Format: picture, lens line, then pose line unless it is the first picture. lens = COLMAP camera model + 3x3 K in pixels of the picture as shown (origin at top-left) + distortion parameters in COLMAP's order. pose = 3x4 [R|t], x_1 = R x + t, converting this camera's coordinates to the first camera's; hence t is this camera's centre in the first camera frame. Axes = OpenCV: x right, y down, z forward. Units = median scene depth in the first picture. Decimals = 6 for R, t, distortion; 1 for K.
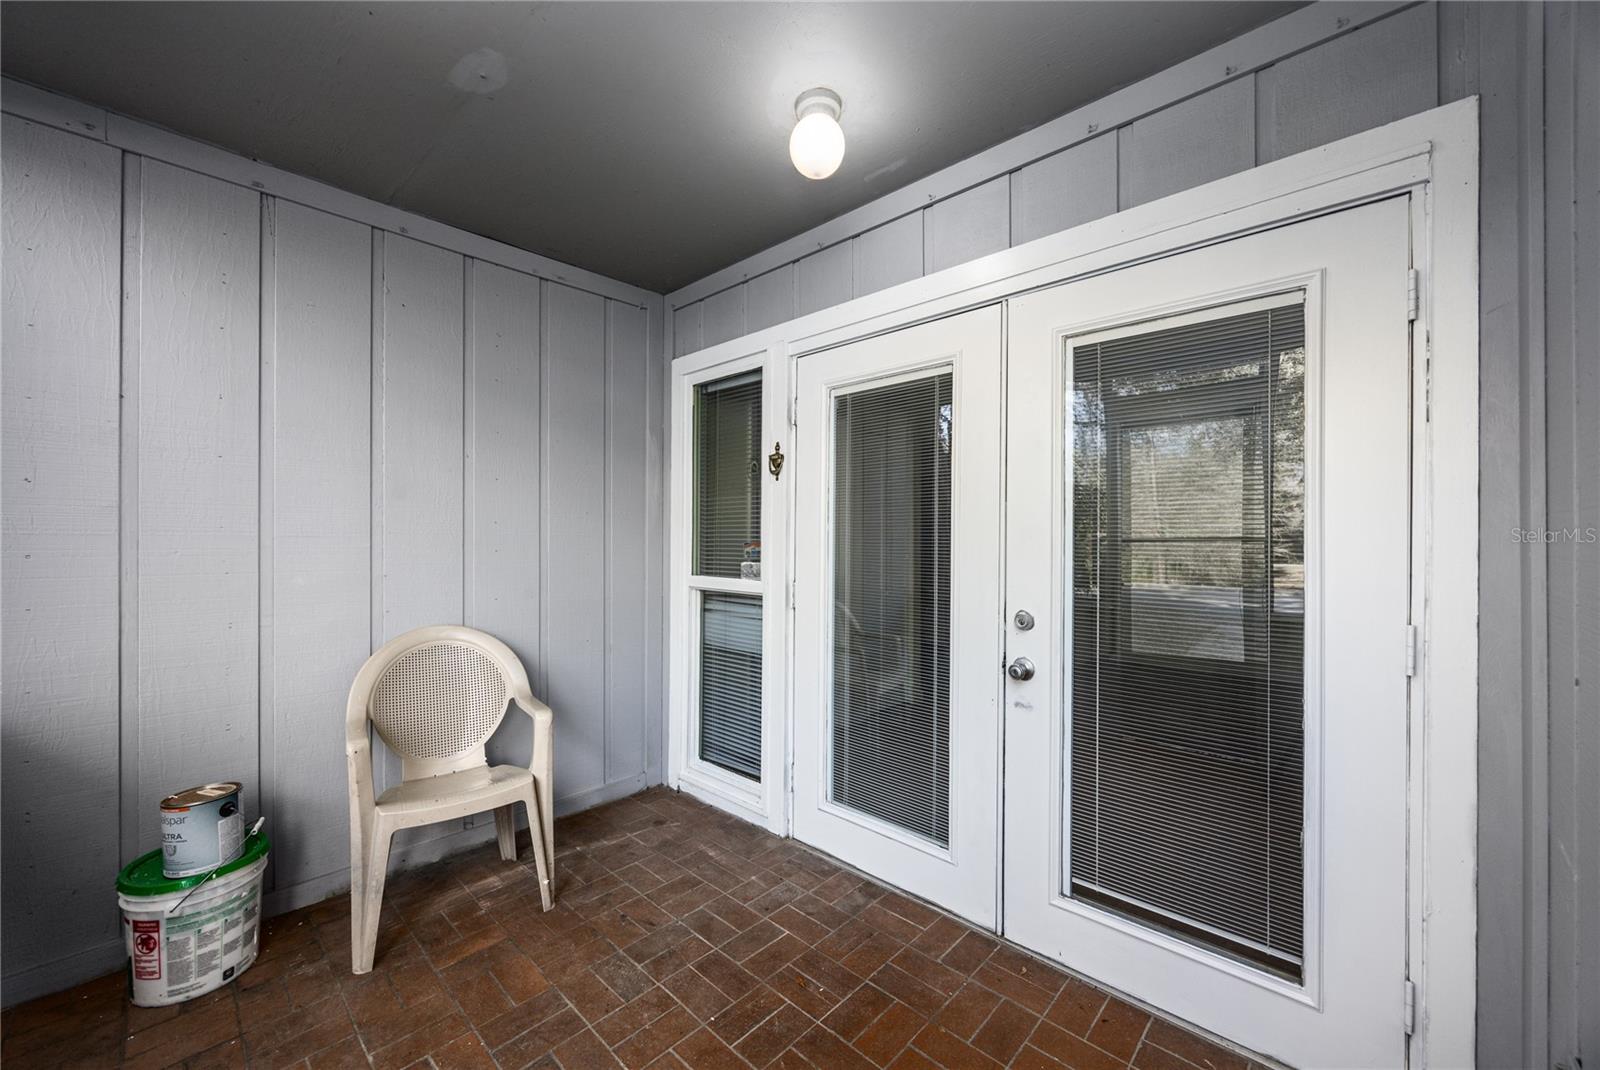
lens RADIAL K [[611.4, 0, 793.3], [0, 611.4, 533.8], [0, 0, 1]] dist [-0.003873, 0.001511]
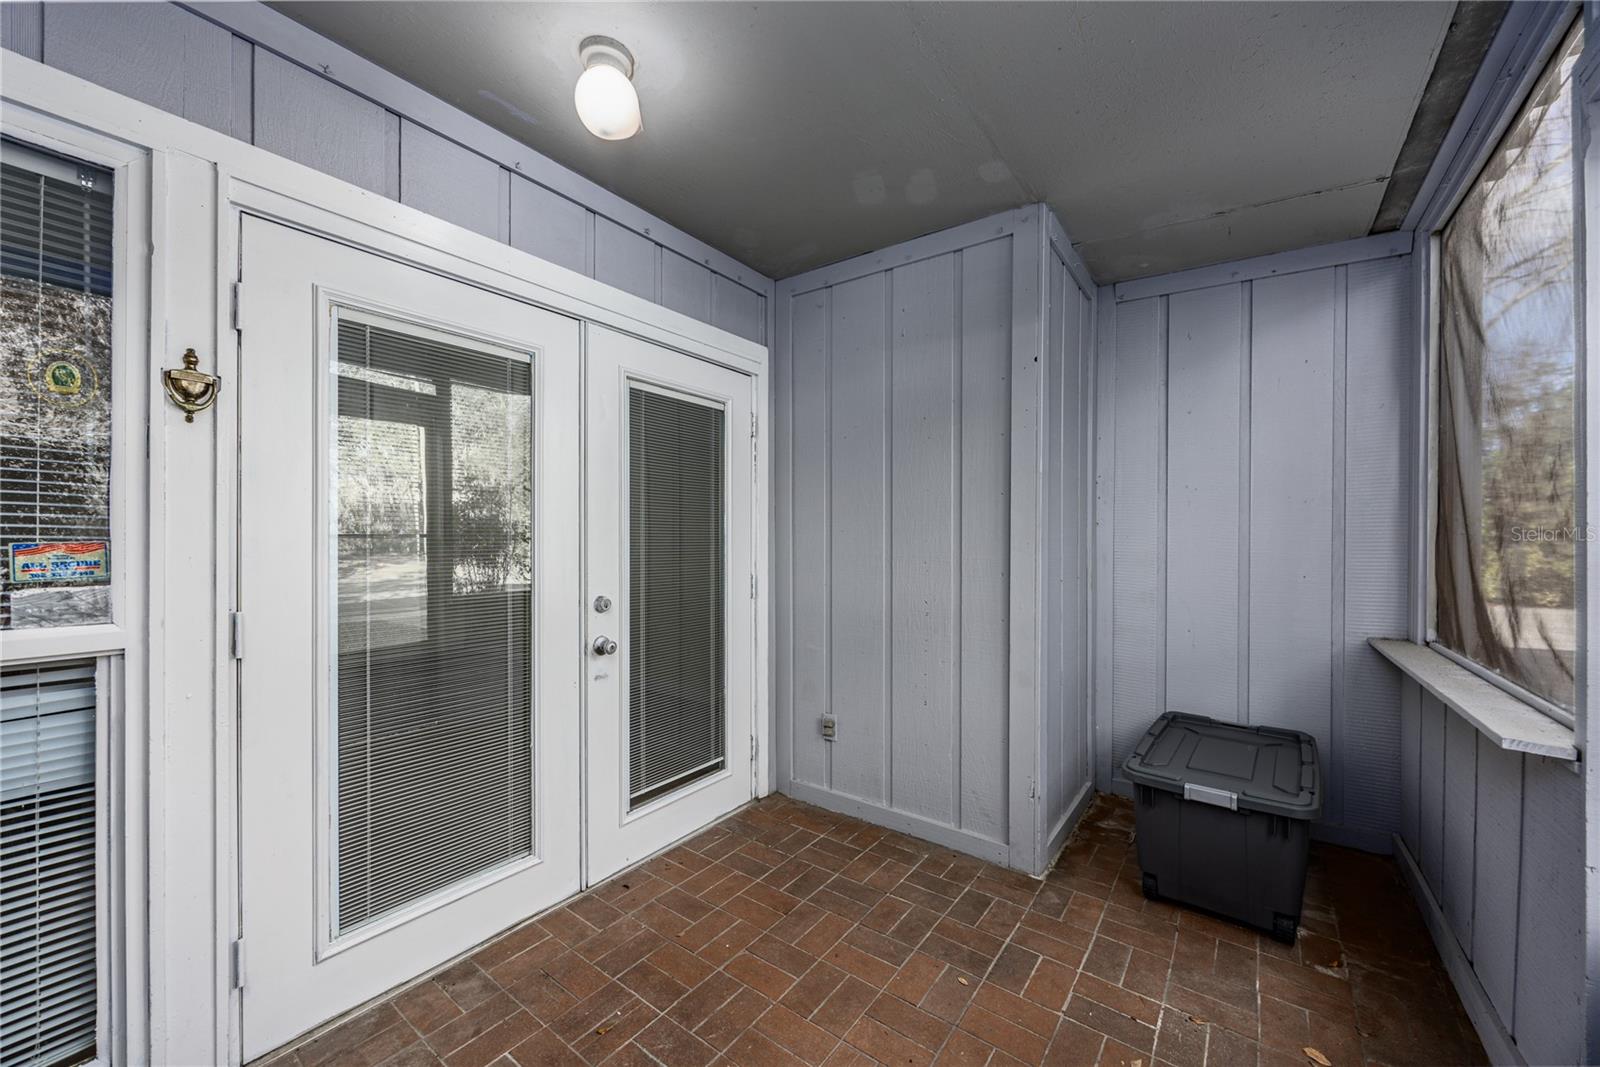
lens RADIAL K [[611.4, 0, 793.5], [0, 611.4, 538.9], [0, 0, 1]] dist [-0.003873, 0.001511]
pose [[-0.107131, -0.004737, 0.994234, -0.805577], [-0.006494, 0.999971, 0.004064, 0.008303], [-0.994224, -0.006021, -0.107158, 0.736881]]
